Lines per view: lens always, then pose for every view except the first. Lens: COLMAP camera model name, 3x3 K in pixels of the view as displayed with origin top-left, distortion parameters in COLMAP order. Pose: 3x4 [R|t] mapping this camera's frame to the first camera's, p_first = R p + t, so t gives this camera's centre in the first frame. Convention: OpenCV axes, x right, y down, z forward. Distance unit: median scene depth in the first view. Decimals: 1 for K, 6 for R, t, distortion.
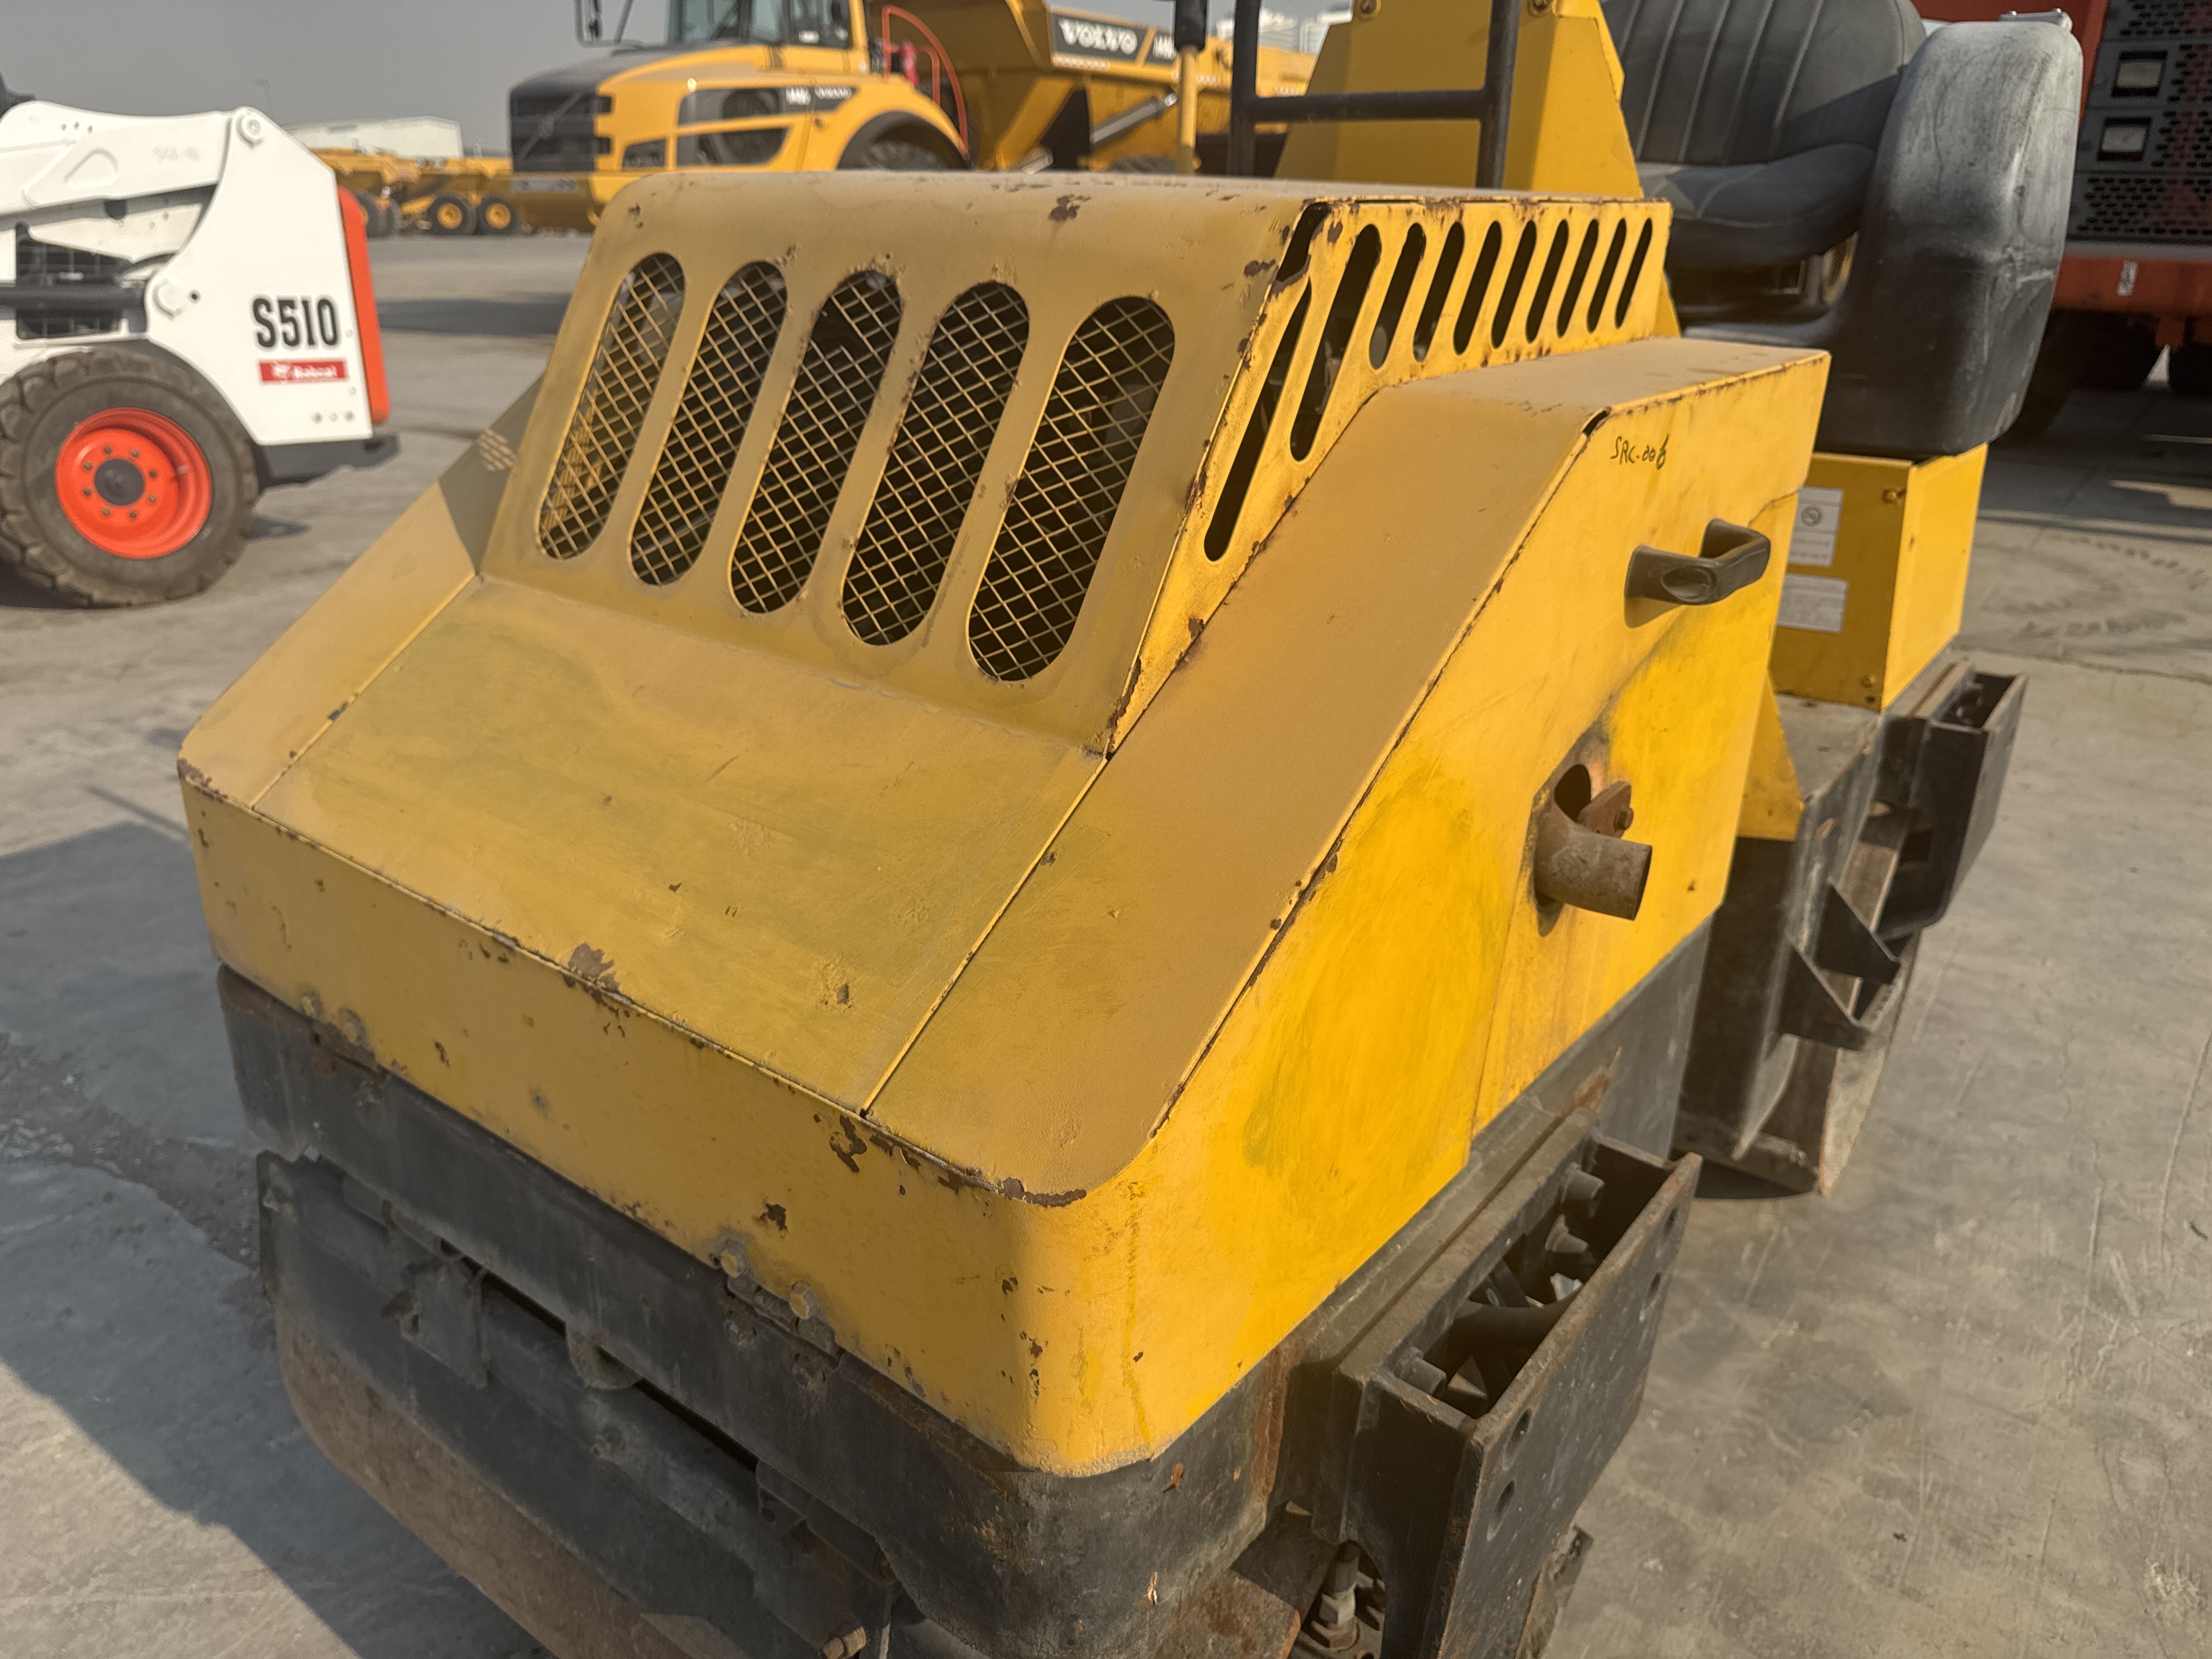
lens RADIAL K [[1586.5, 0, 1115.0], [0, 1586.5, 827.3], [0, 0, 1]] dist [0.020542, -0.031859]
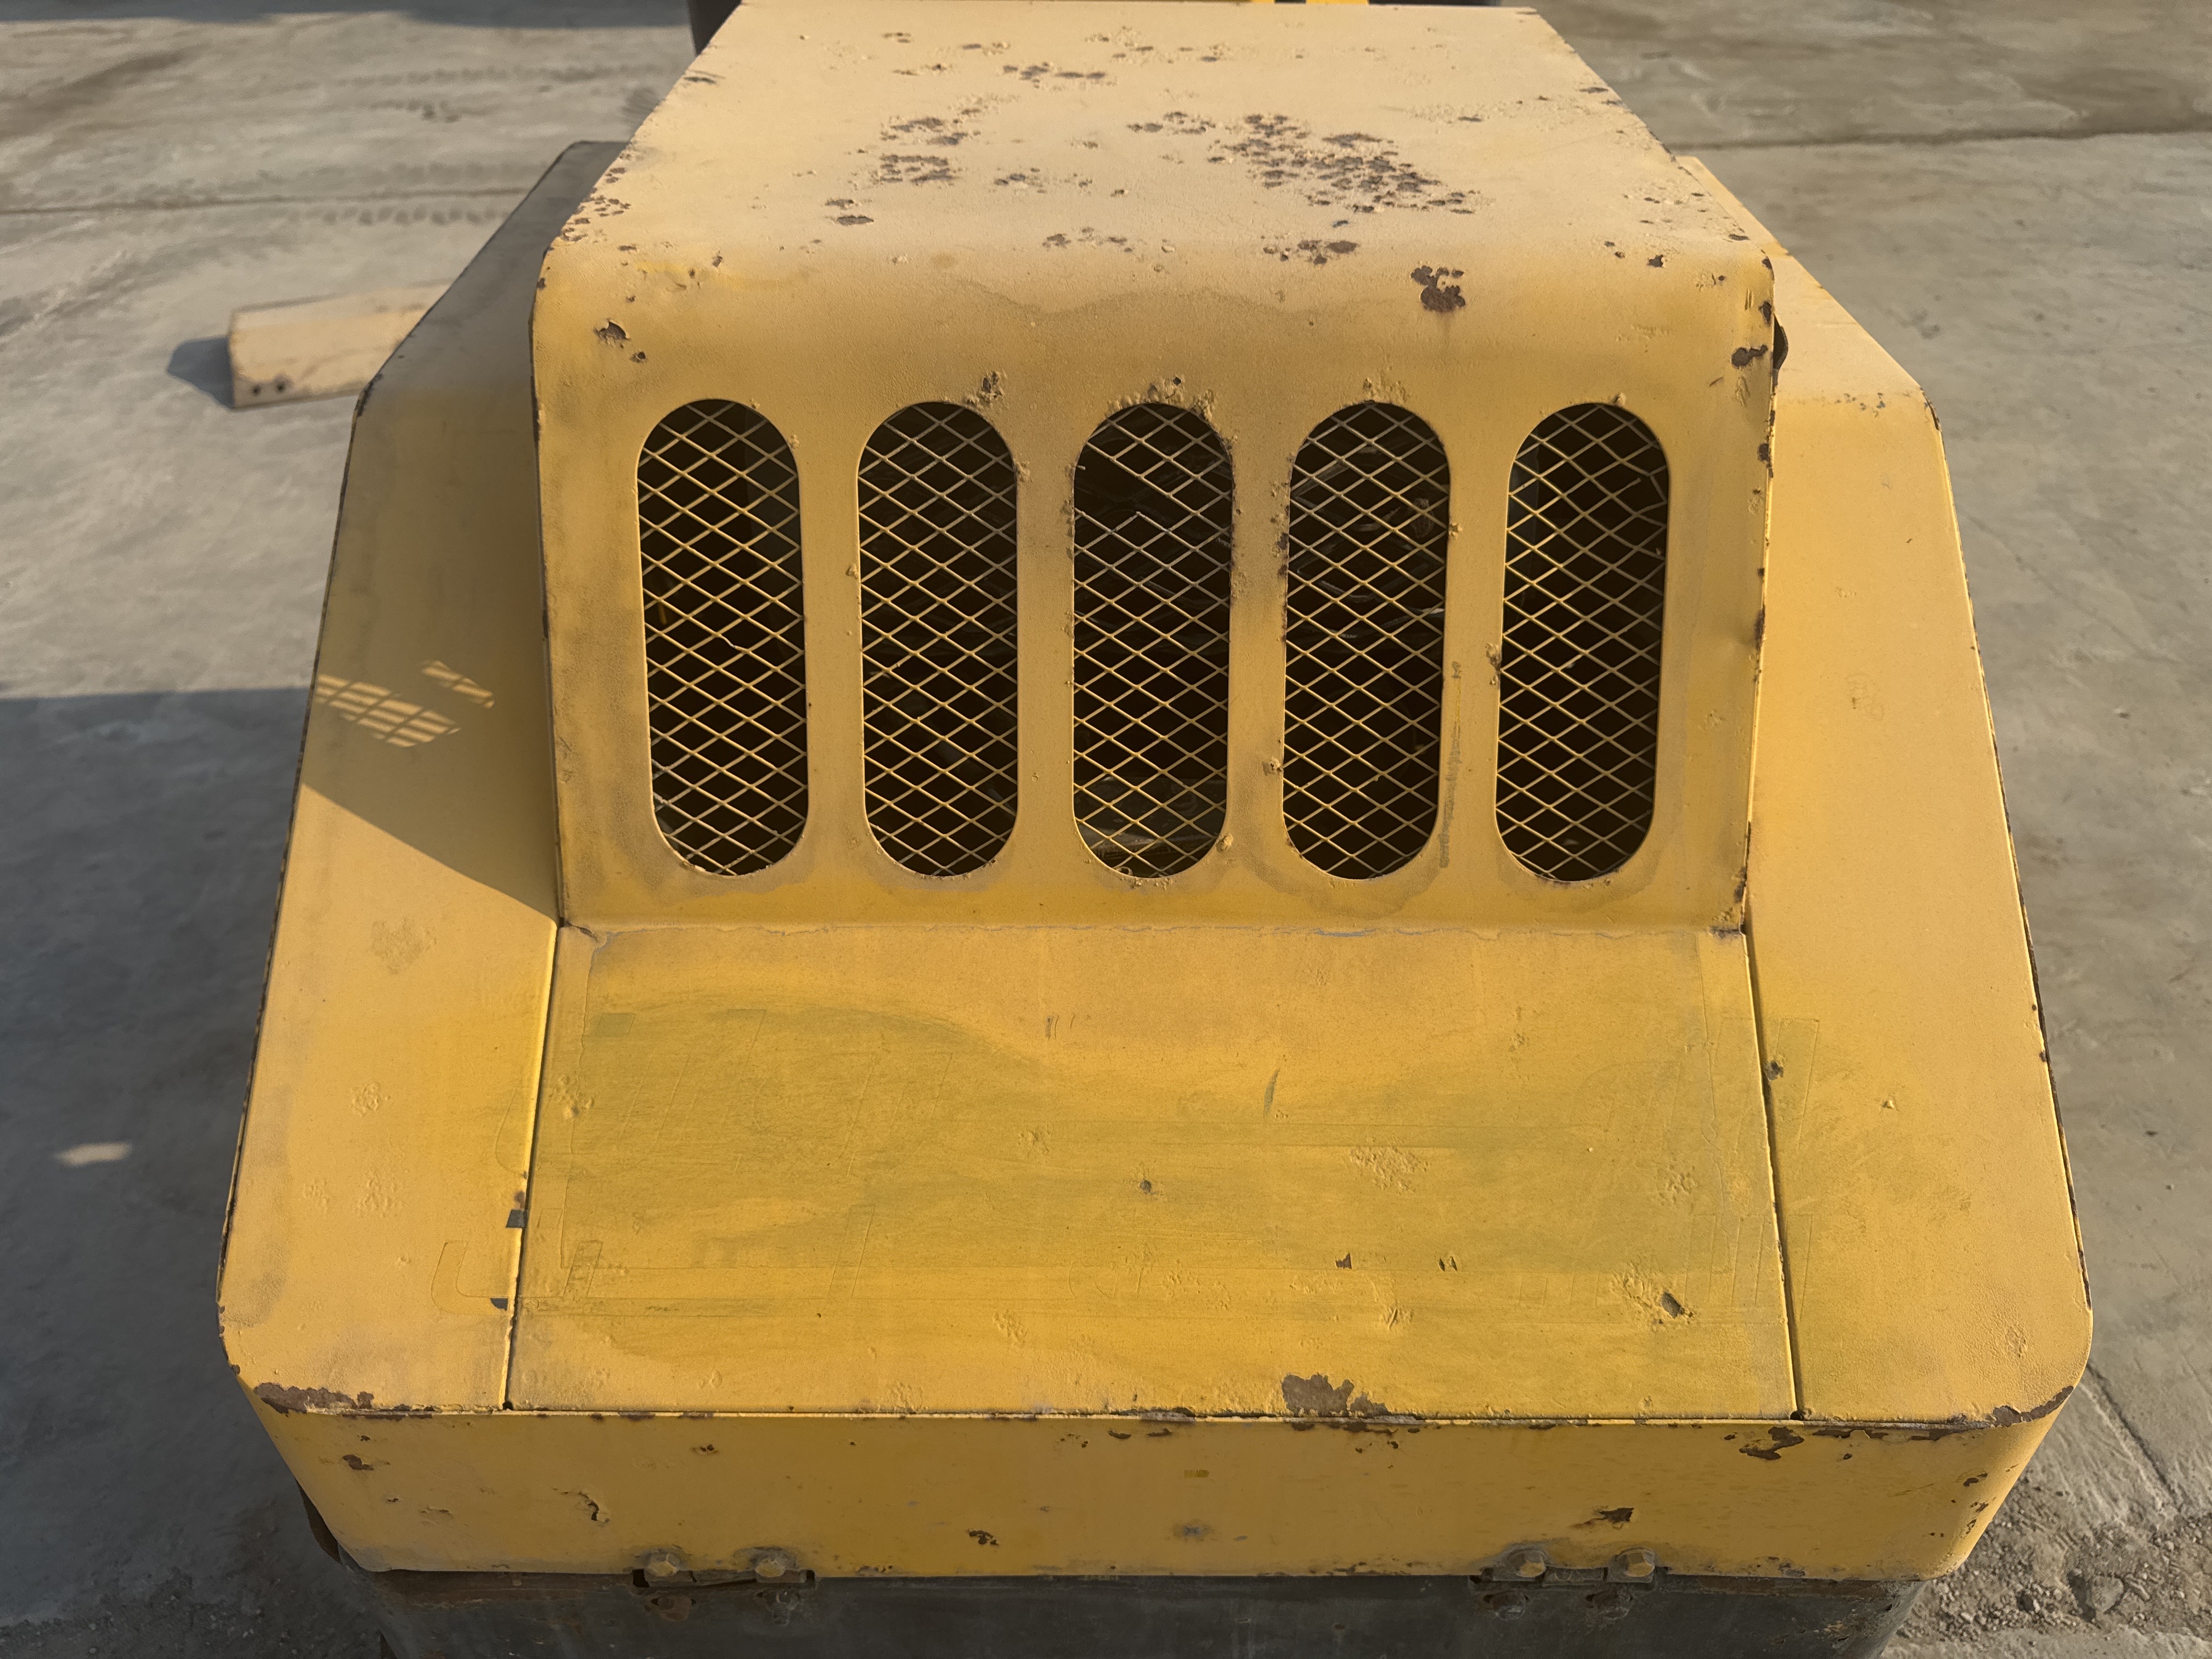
lens RADIAL K [[1586.5, 0, 1097.6], [0, 1586.5, 842.0], [0, 0, 1]] dist [0.020542, -0.031859]
pose [[0.799218, -0.399769, 0.448815, -0.343892], [0.252317, 0.900903, 0.353144, -0.252818], [-0.545514, -0.168996, 0.820886, 0.214808]]
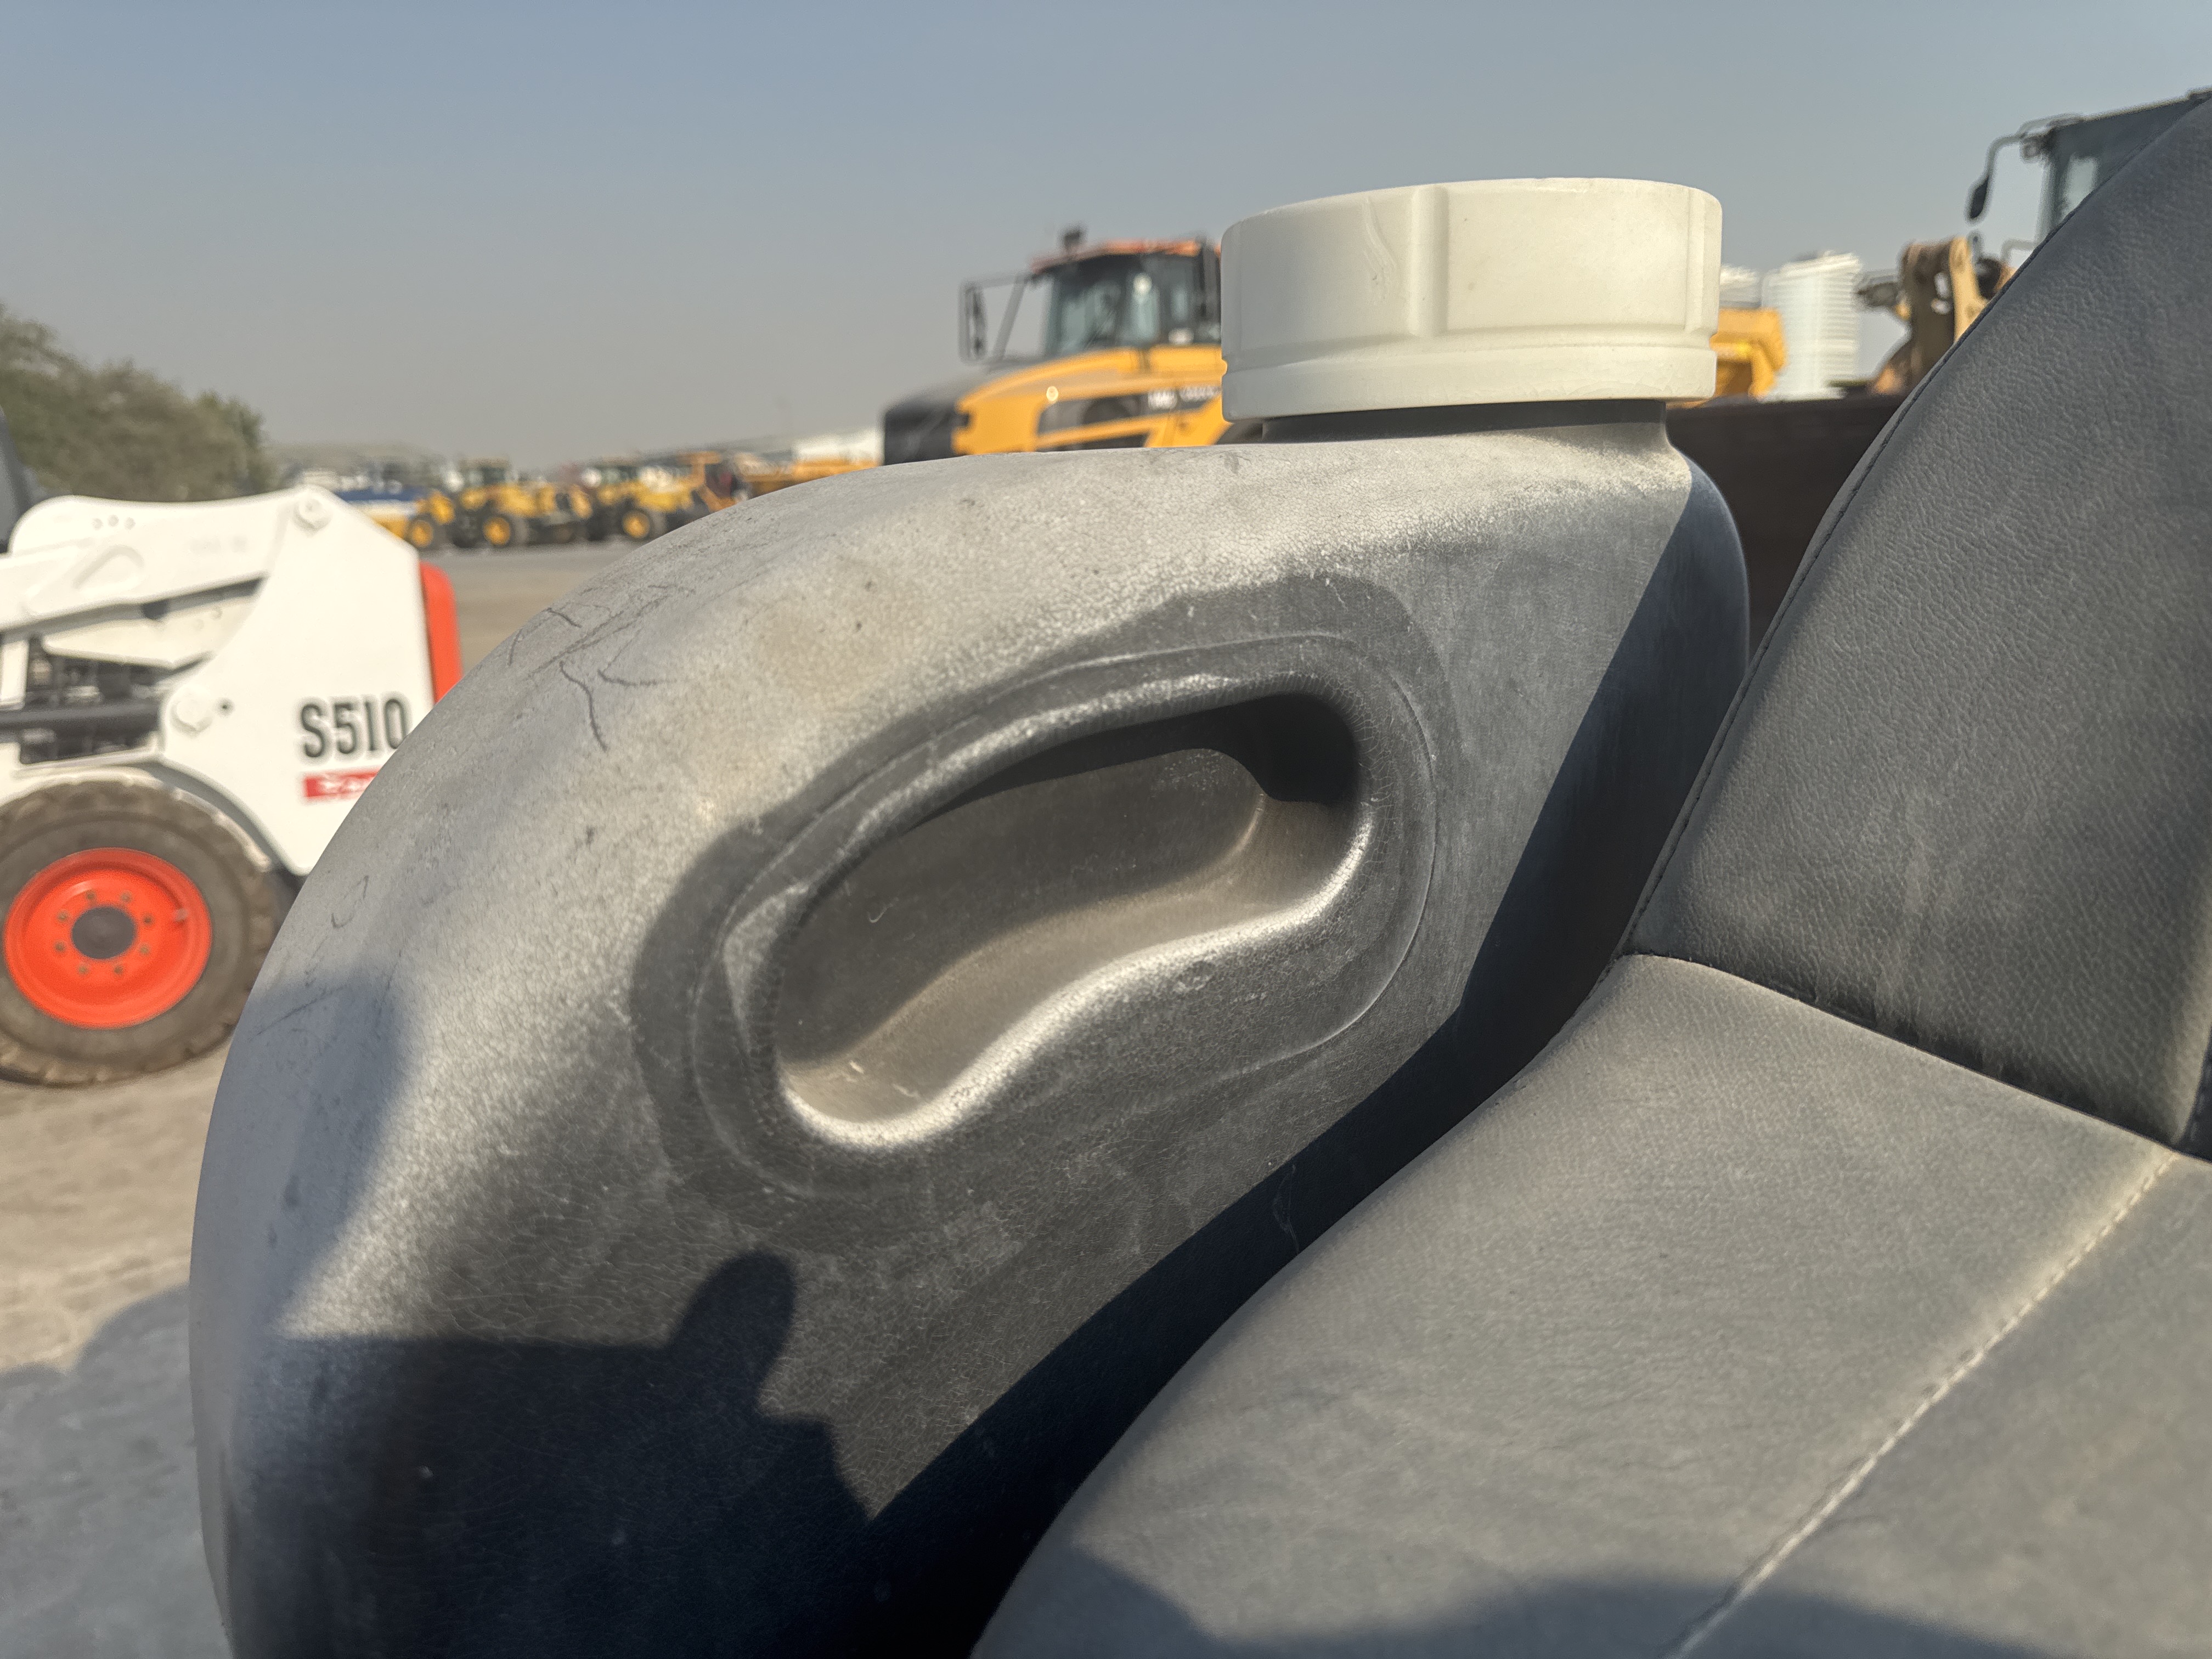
lens RADIAL K [[1586.5, 0, 1101.8], [0, 1586.5, 861.0], [0, 0, 1]] dist [0.020542, -0.031859]
pose [[0.960713, 0.018093, -0.276954, 0.313483], [-0.055397, 0.990294, -0.127469, -0.540156], [0.271960, 0.137804, 0.952391, 1.058926]]
